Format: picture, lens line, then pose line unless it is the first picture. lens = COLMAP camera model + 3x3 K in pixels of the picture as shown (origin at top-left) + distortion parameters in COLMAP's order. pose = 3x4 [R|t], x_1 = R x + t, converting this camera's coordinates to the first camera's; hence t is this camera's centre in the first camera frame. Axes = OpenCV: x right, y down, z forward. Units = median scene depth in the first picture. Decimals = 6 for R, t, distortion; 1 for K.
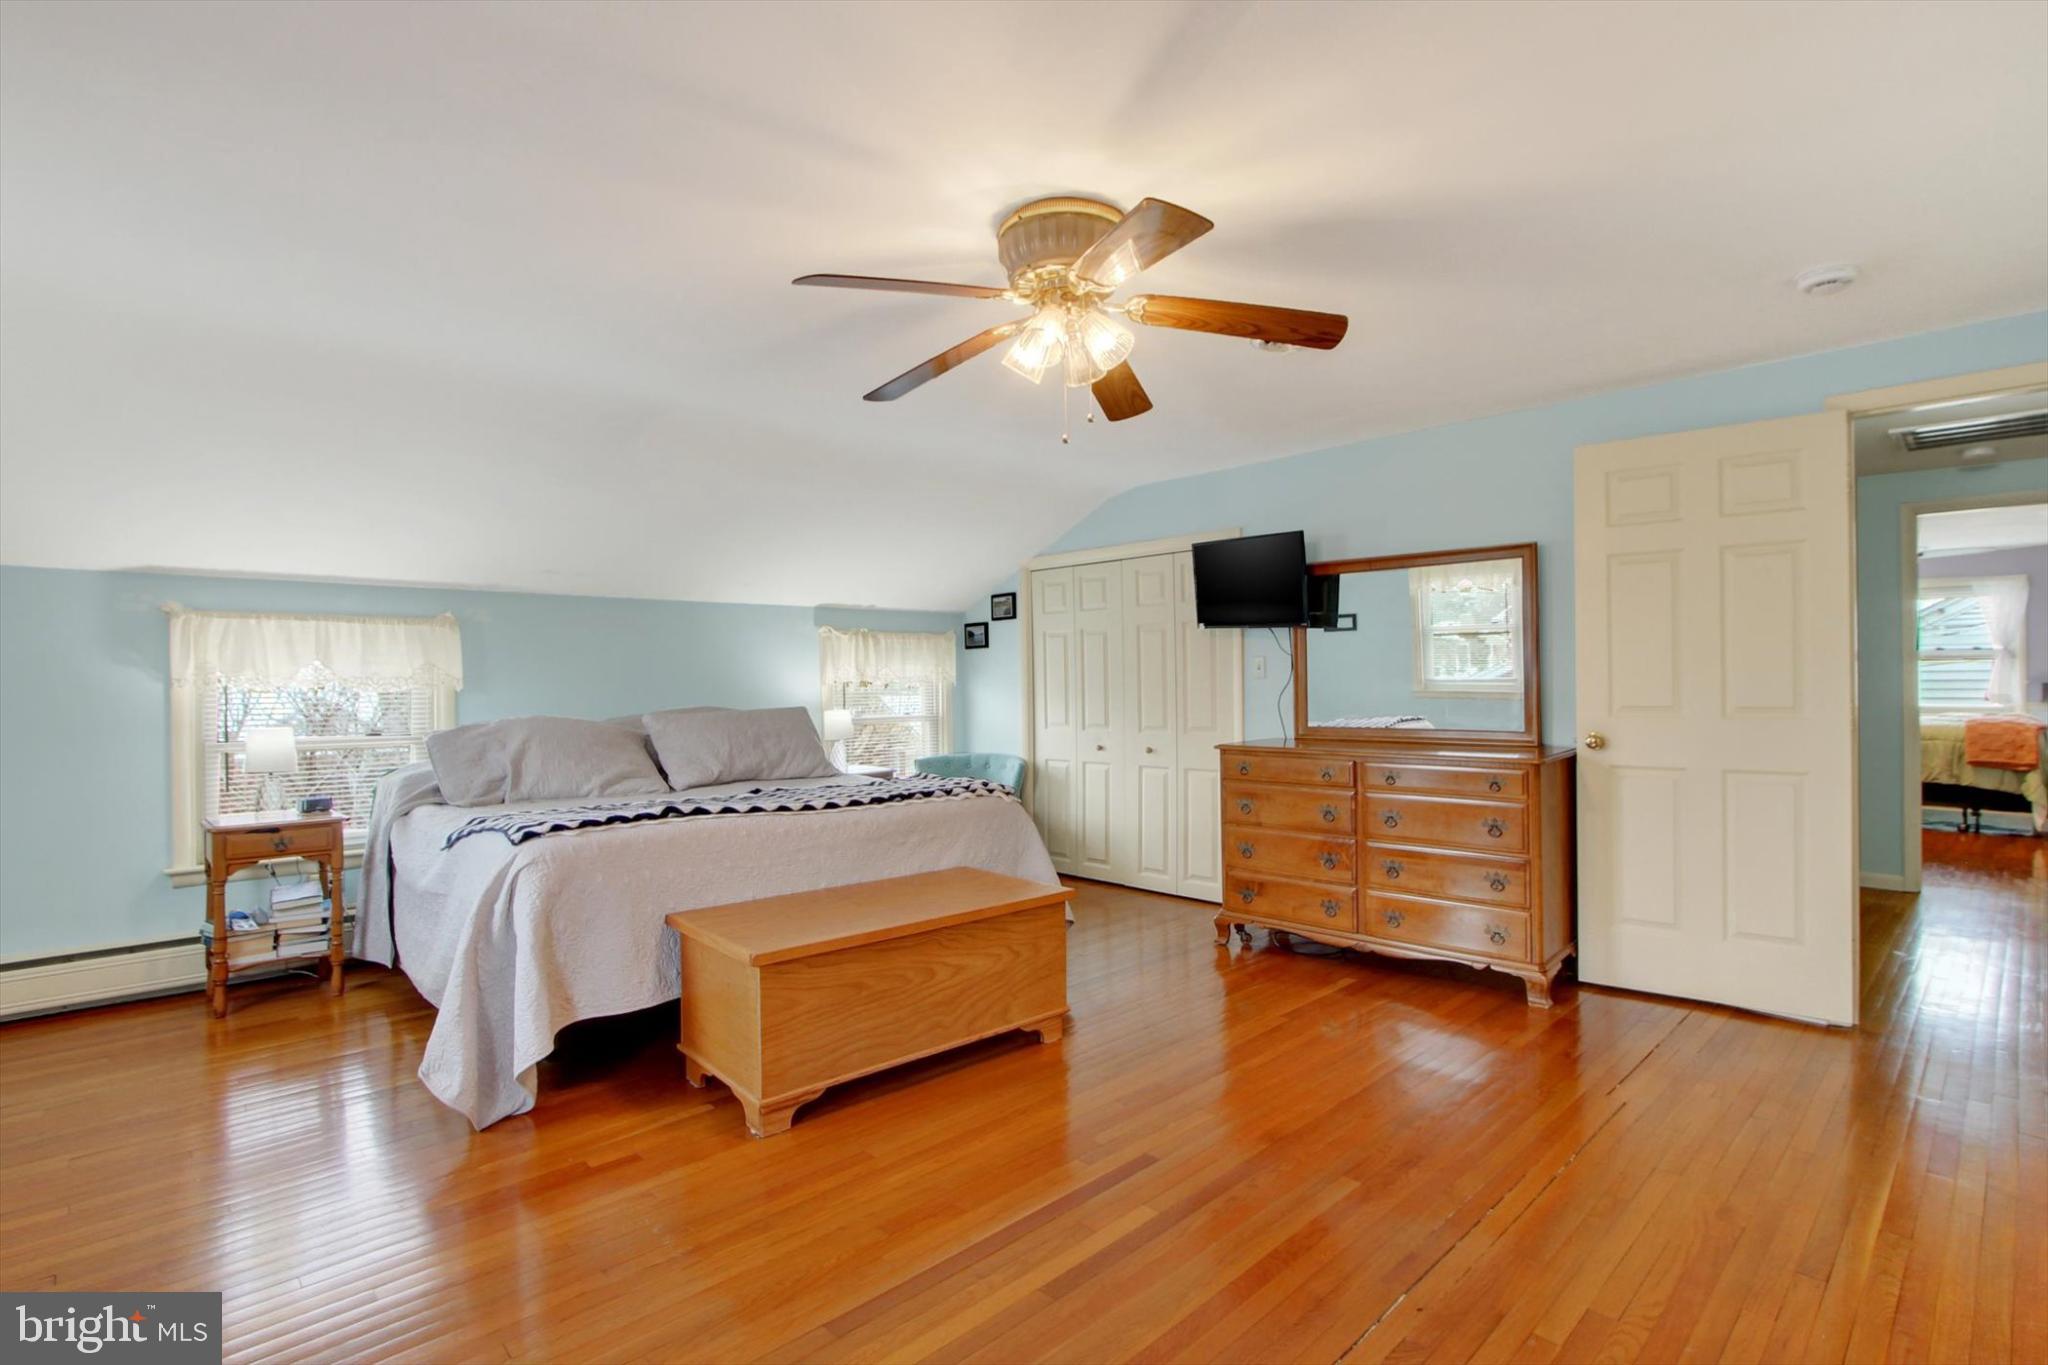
lens RADIAL K [[997.6, 0, 1032.6], [0, 997.6, 679.1], [0, 0, 1]] dist [0.000609, 0.000153]
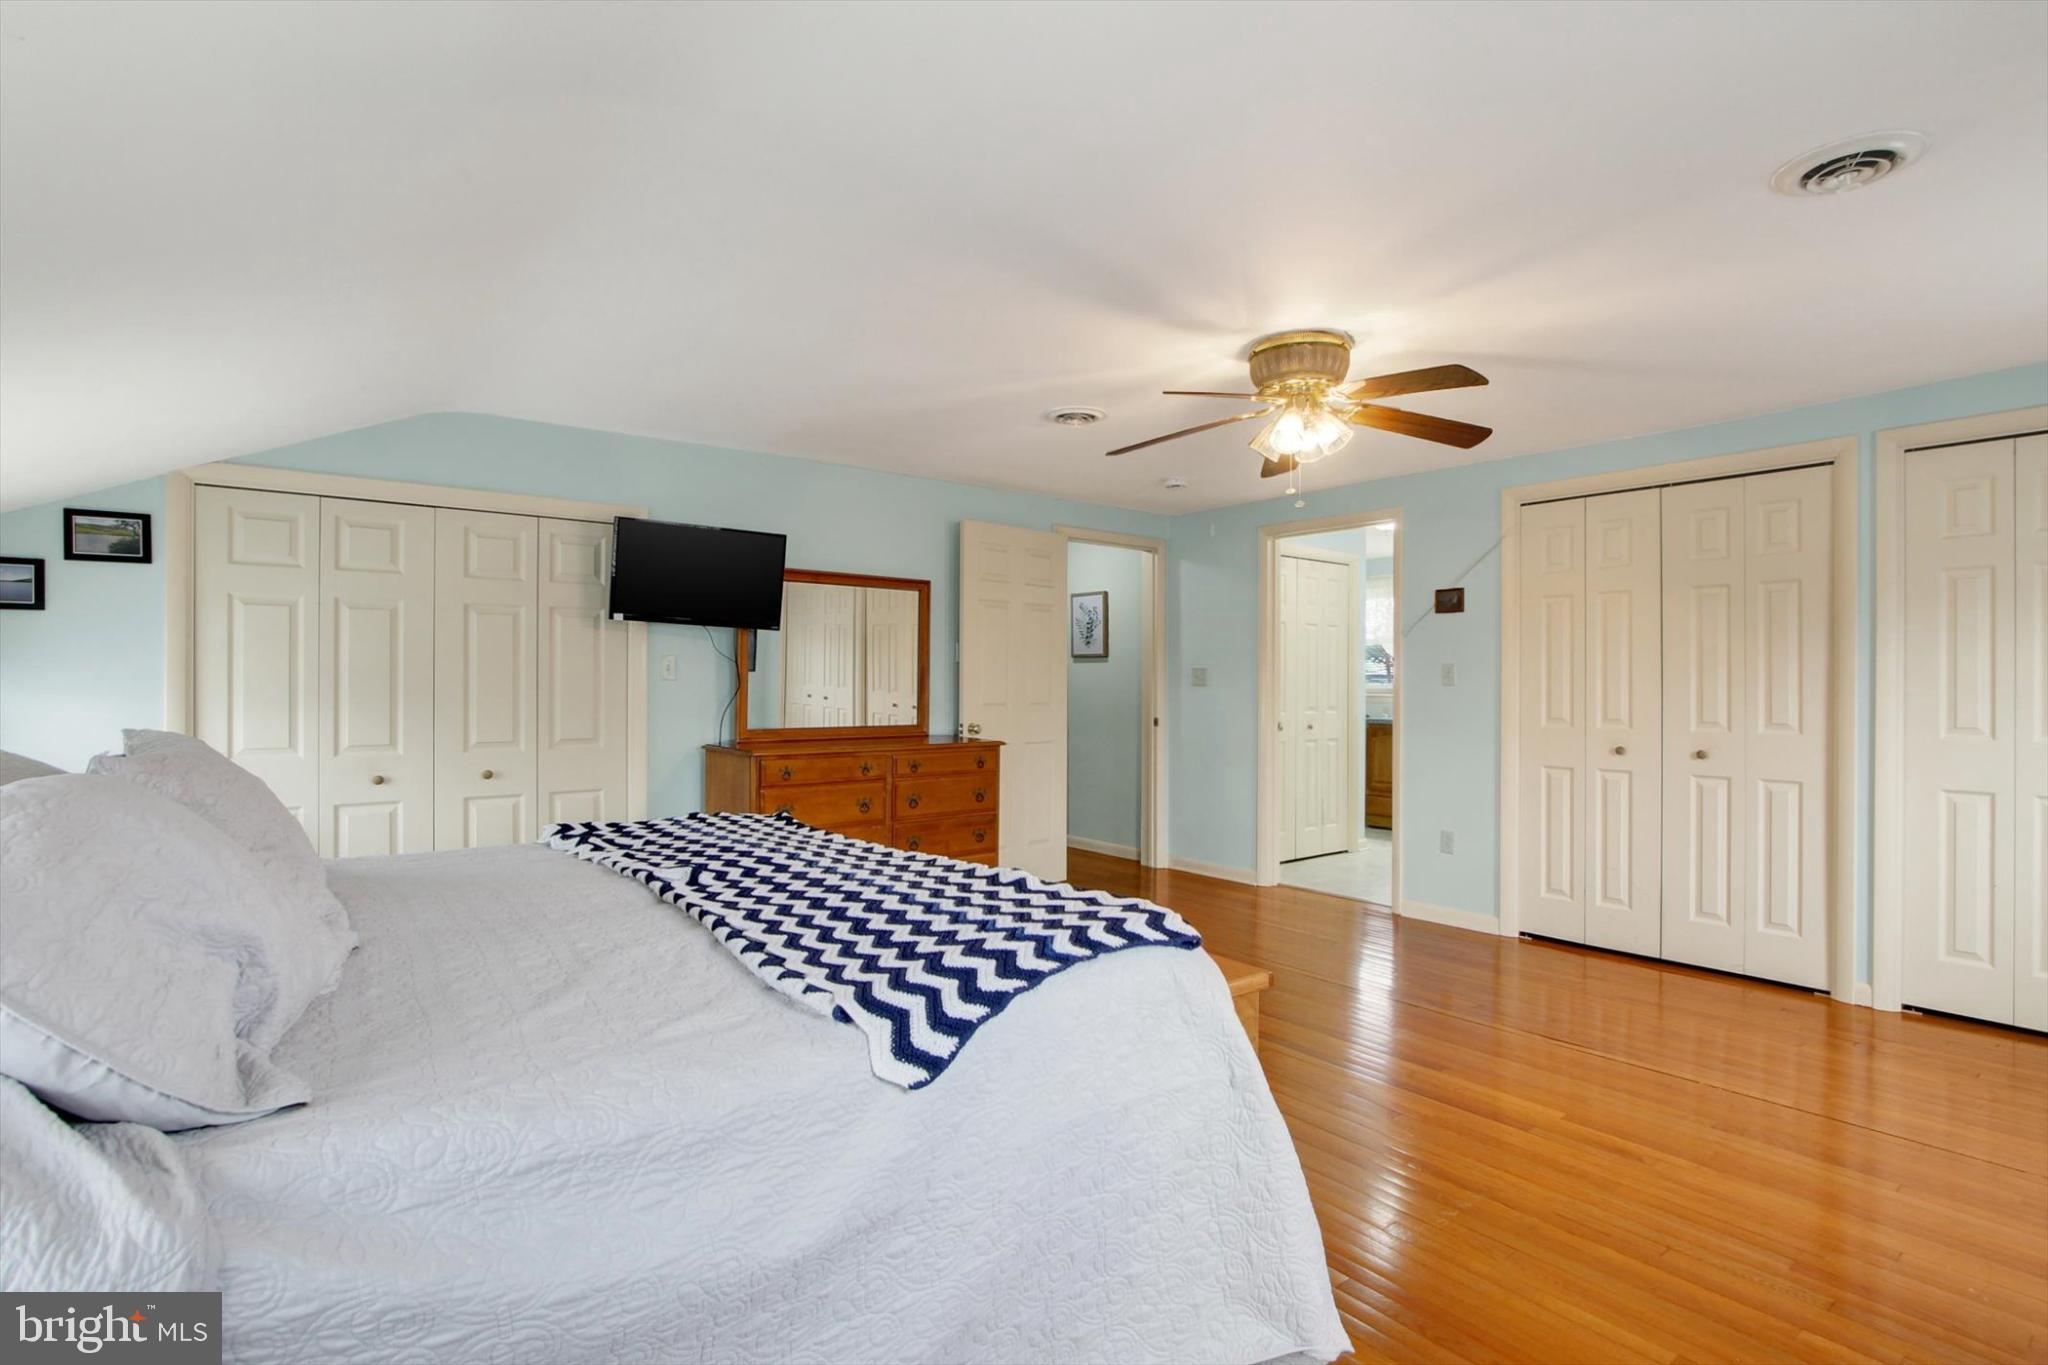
lens RADIAL K [[997.6, 0, 1032.6], [0, 997.6, 688.8], [0, 0, 1]] dist [0.000609, 0.000153]
pose [[0.108098, 0.003420, 0.994134, -0.603319], [-0.008613, 0.999960, -0.002503, 0.006449], [-0.994103, -0.008292, 0.108123, 0.546391]]
